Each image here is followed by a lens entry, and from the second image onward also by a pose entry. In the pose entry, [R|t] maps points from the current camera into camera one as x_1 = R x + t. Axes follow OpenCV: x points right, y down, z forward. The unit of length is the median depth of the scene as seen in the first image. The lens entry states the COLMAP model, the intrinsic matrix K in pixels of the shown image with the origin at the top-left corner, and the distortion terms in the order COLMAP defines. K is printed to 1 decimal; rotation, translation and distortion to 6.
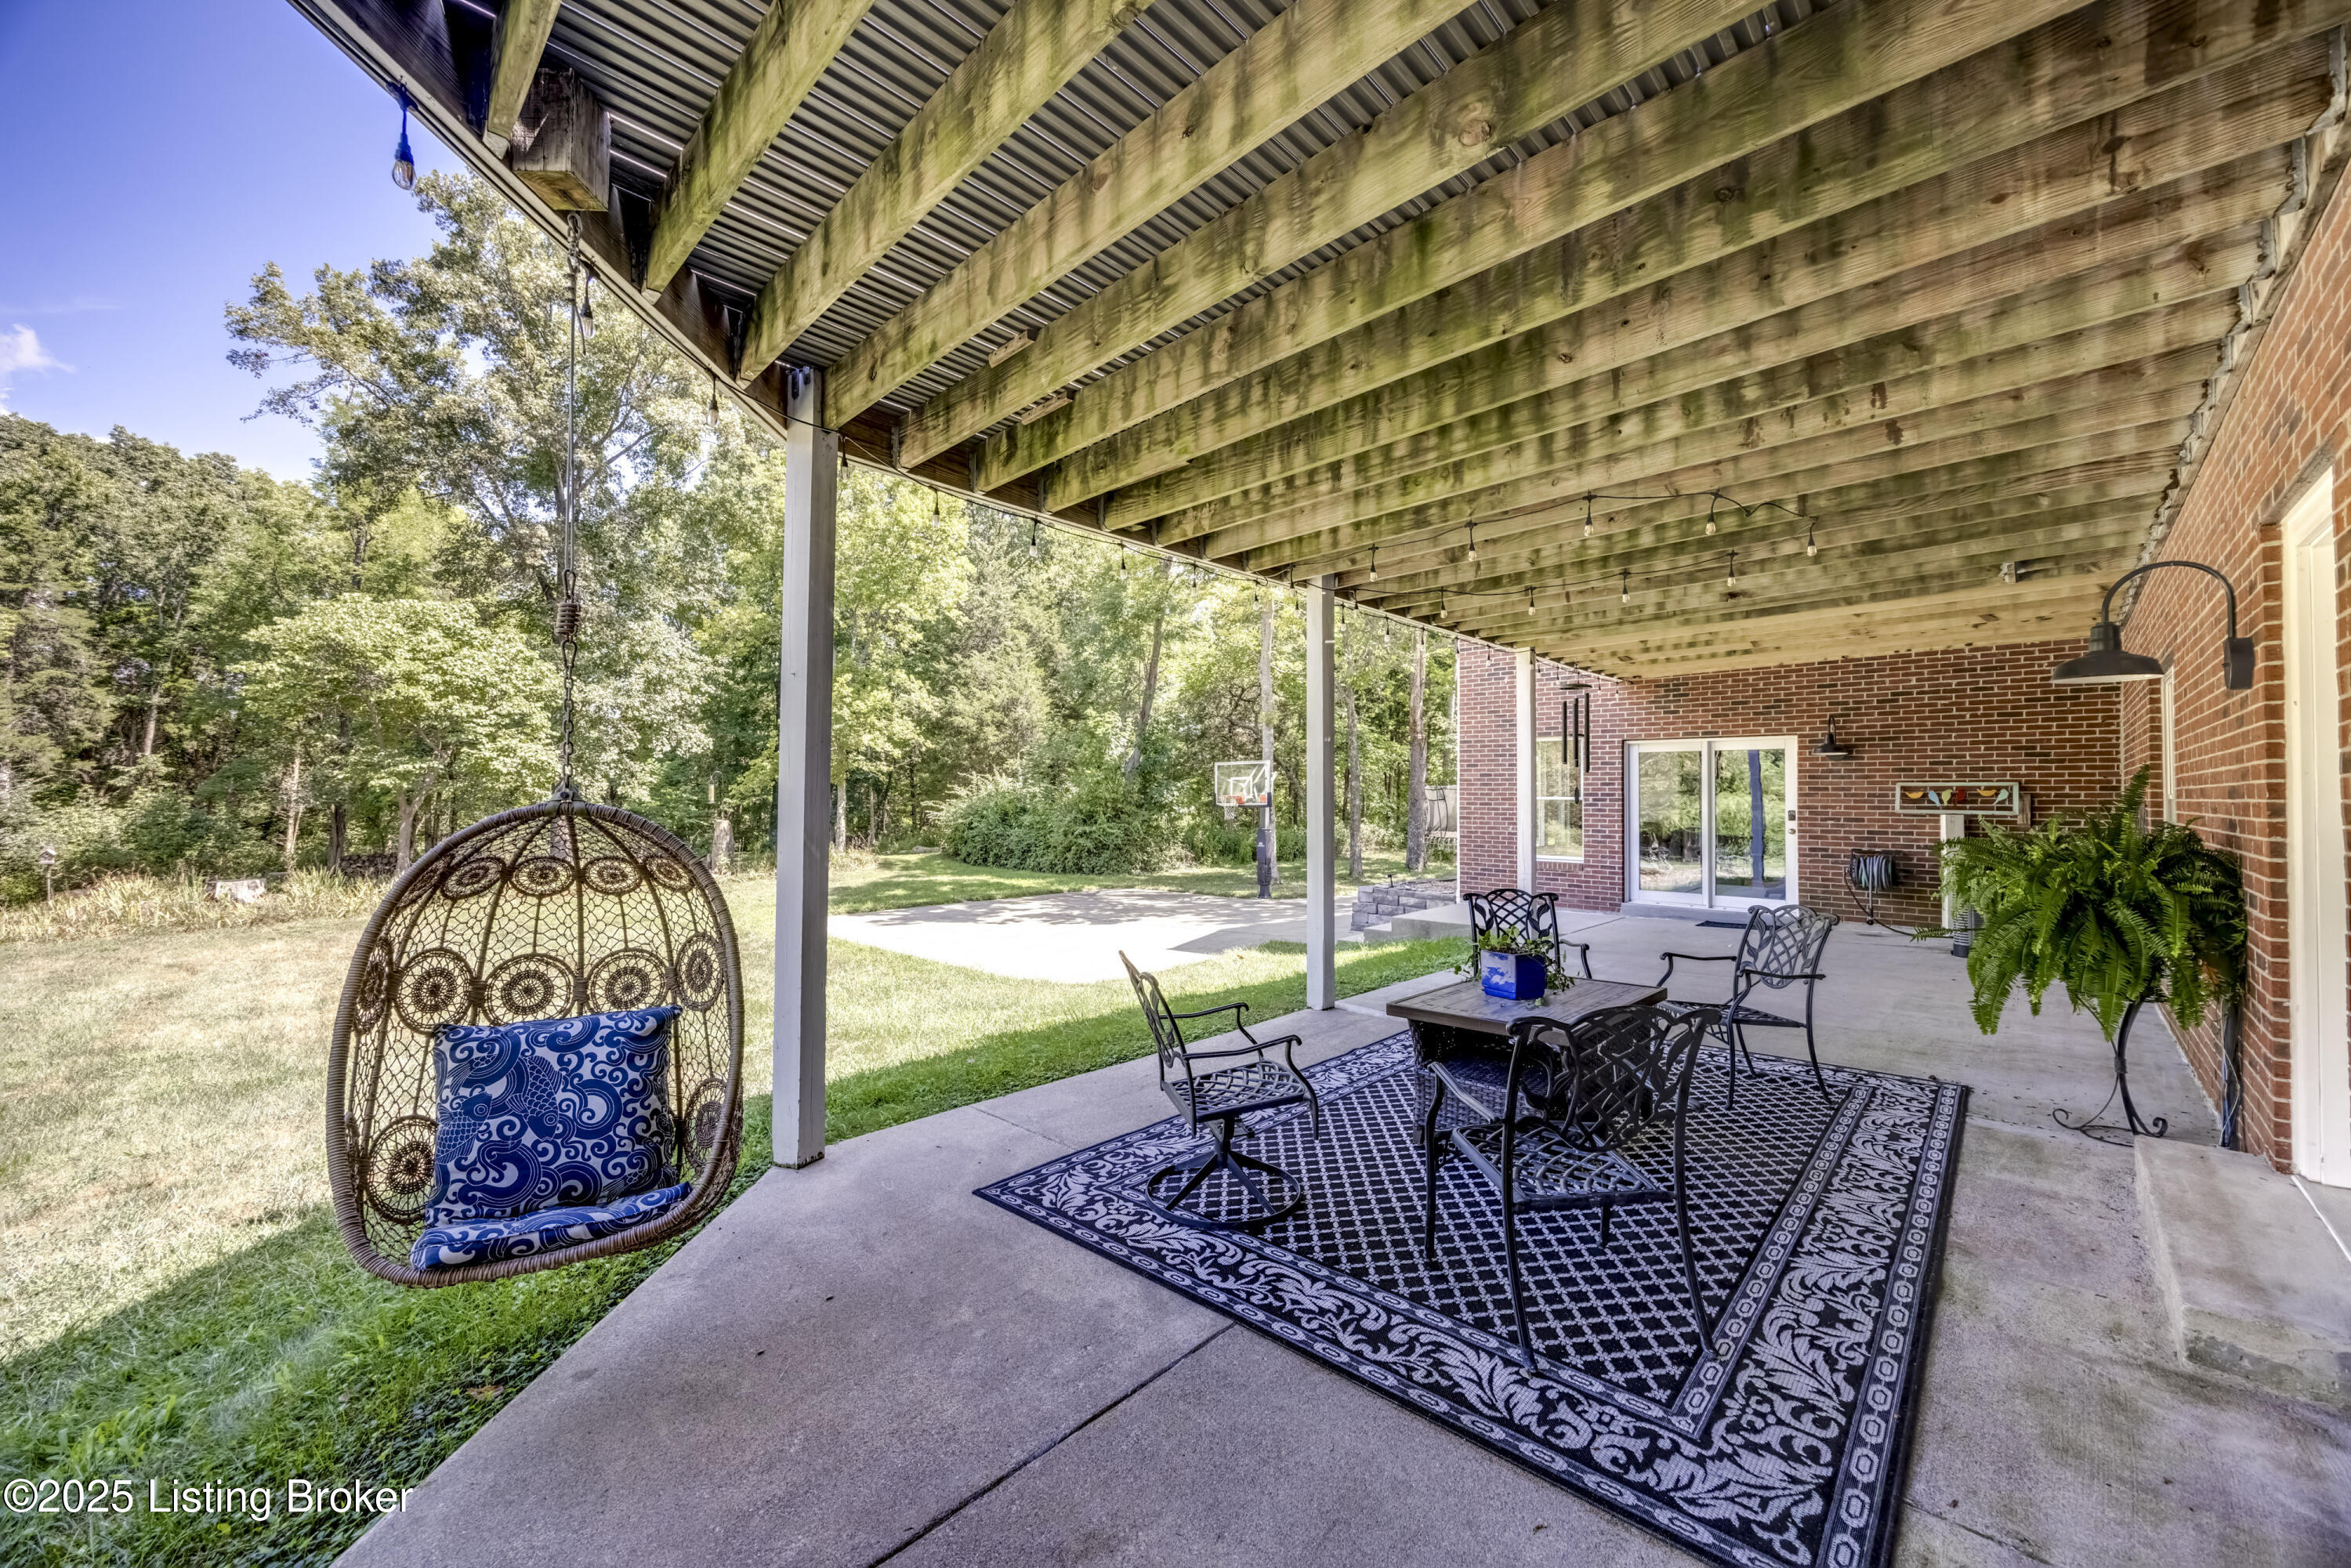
lens RADIAL K [[898.0, 0, 1181.7], [0, 898.0, 797.1], [0, 0, 1]] dist [-0.001930, -0.000162]
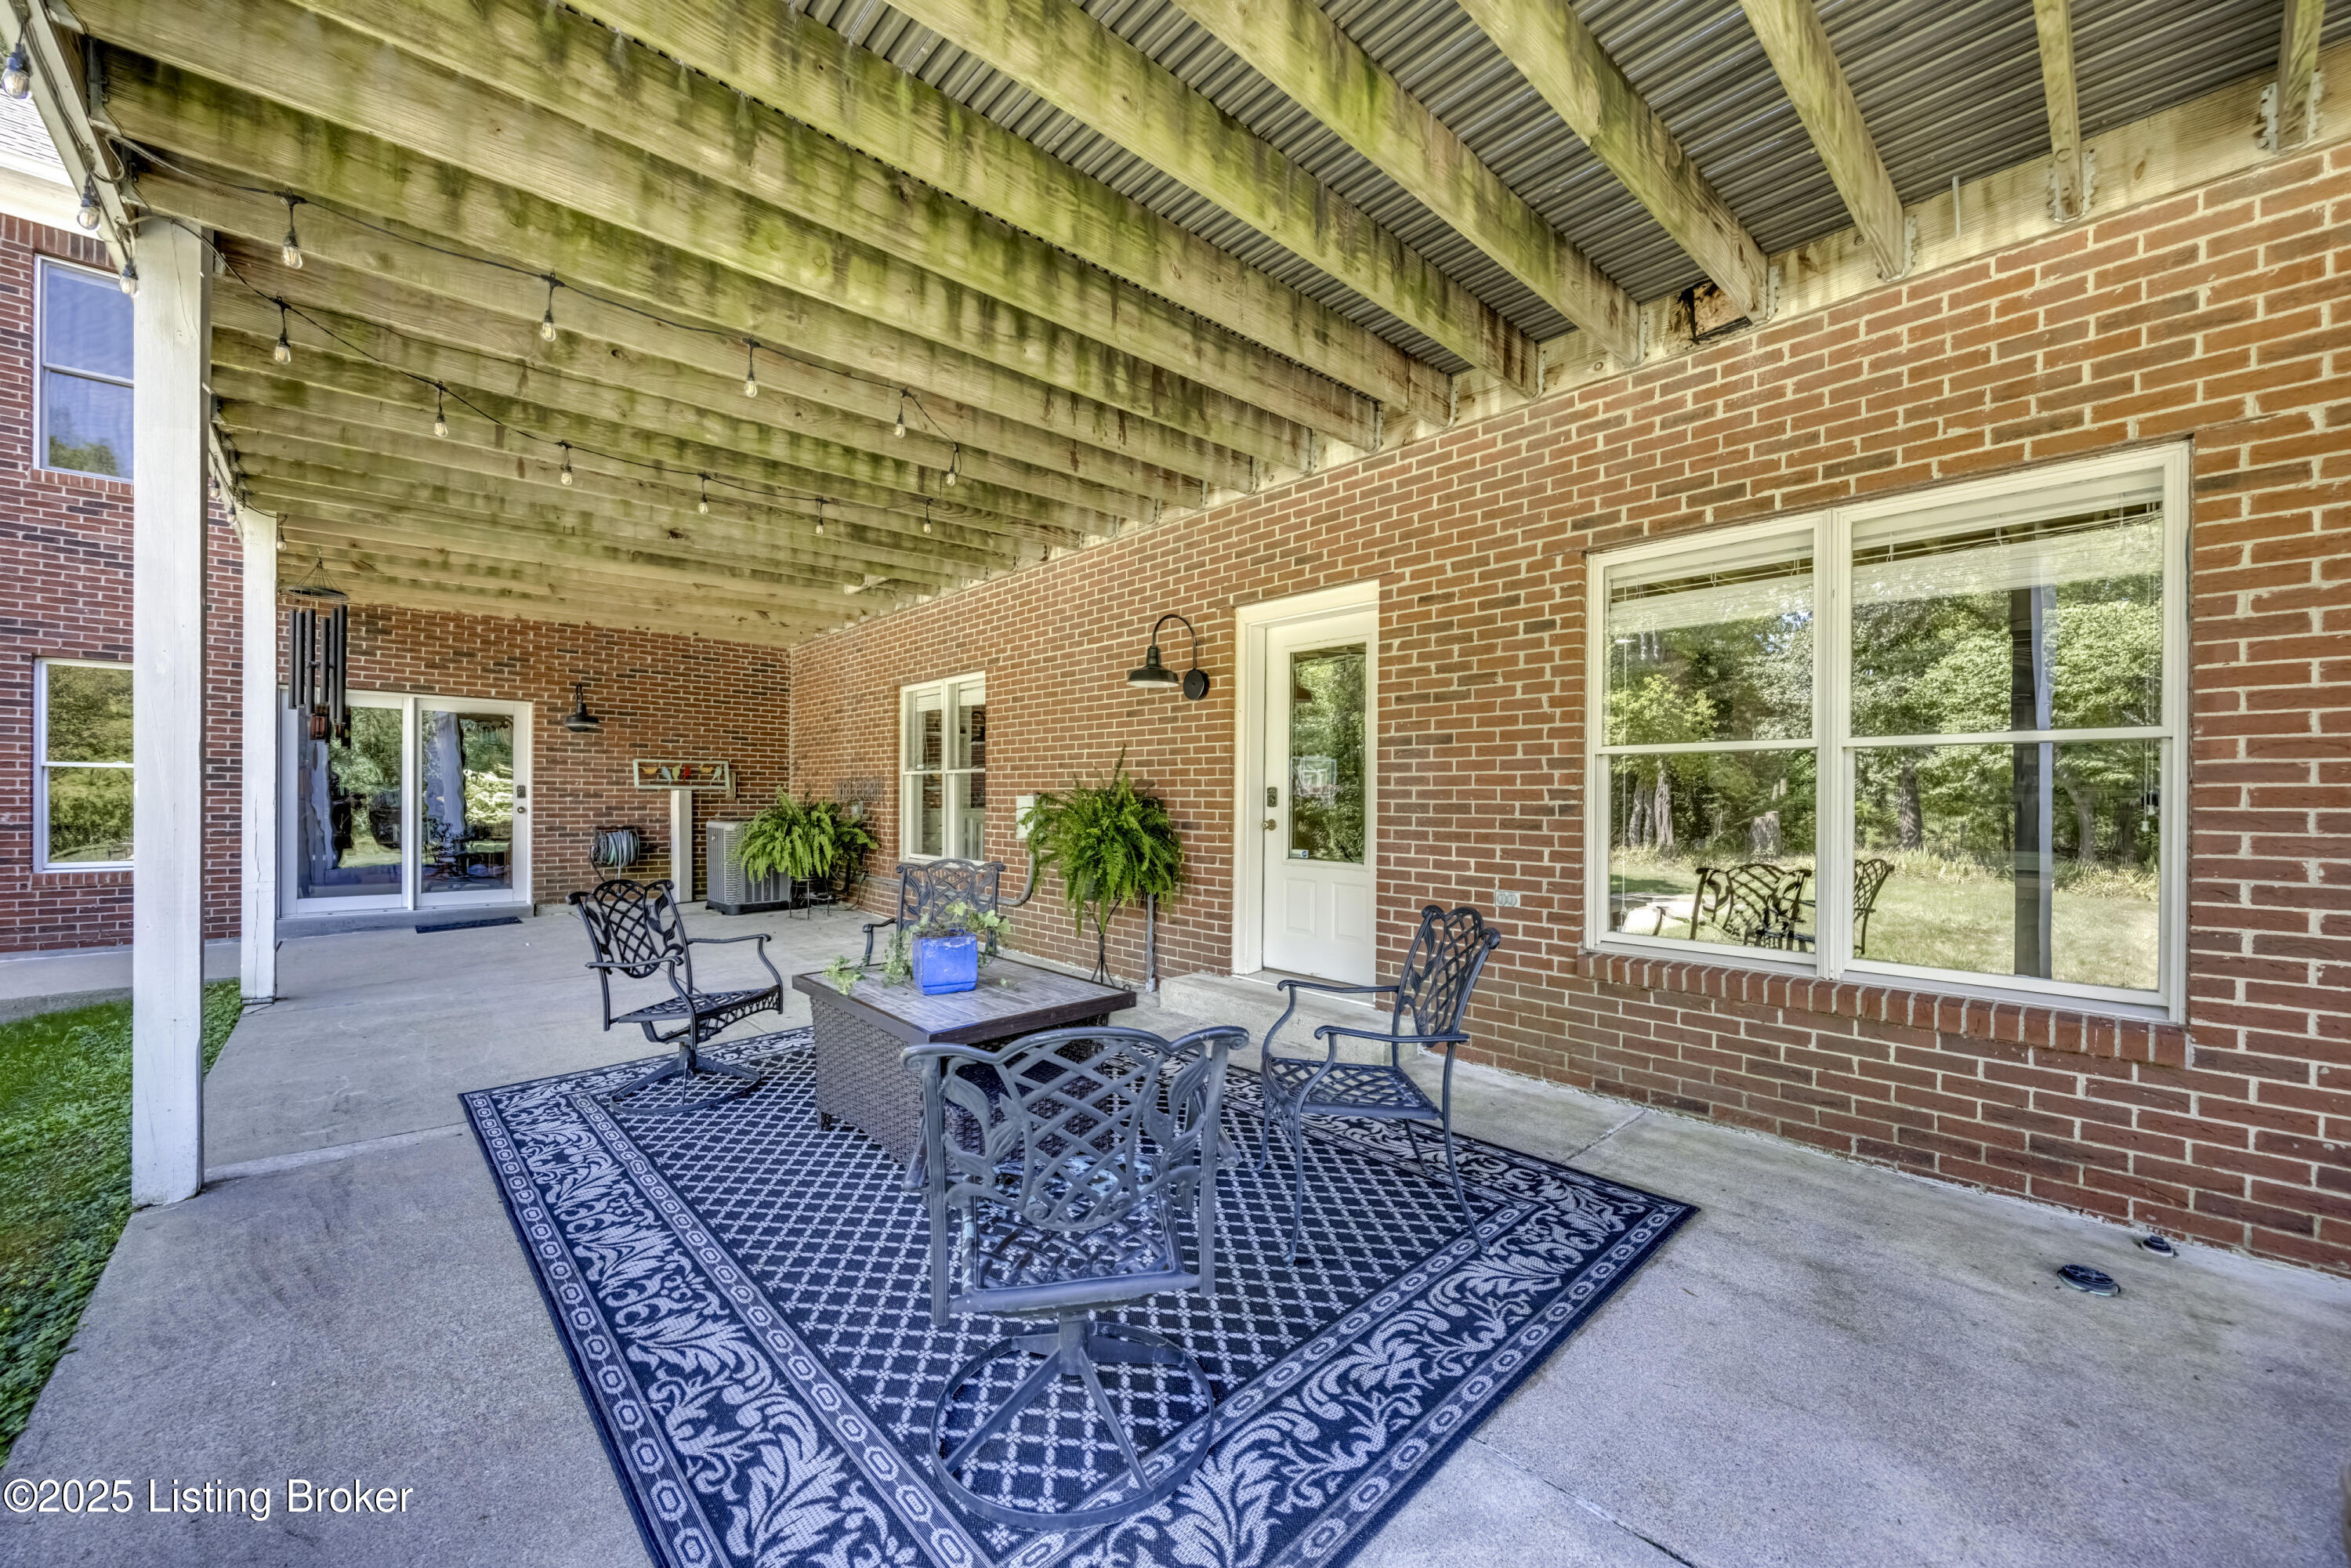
lens RADIAL K [[898.0, 0, 1181.7], [0, 898.0, 797.1], [0, 0, 1]] dist [-0.001930, -0.000162]
pose [[0.057370, -0.003053, 0.998348, -0.298003], [-0.005854, 0.999977, 0.003394, 0.033973], [-0.998336, -0.006039, 0.057351, 0.535521]]
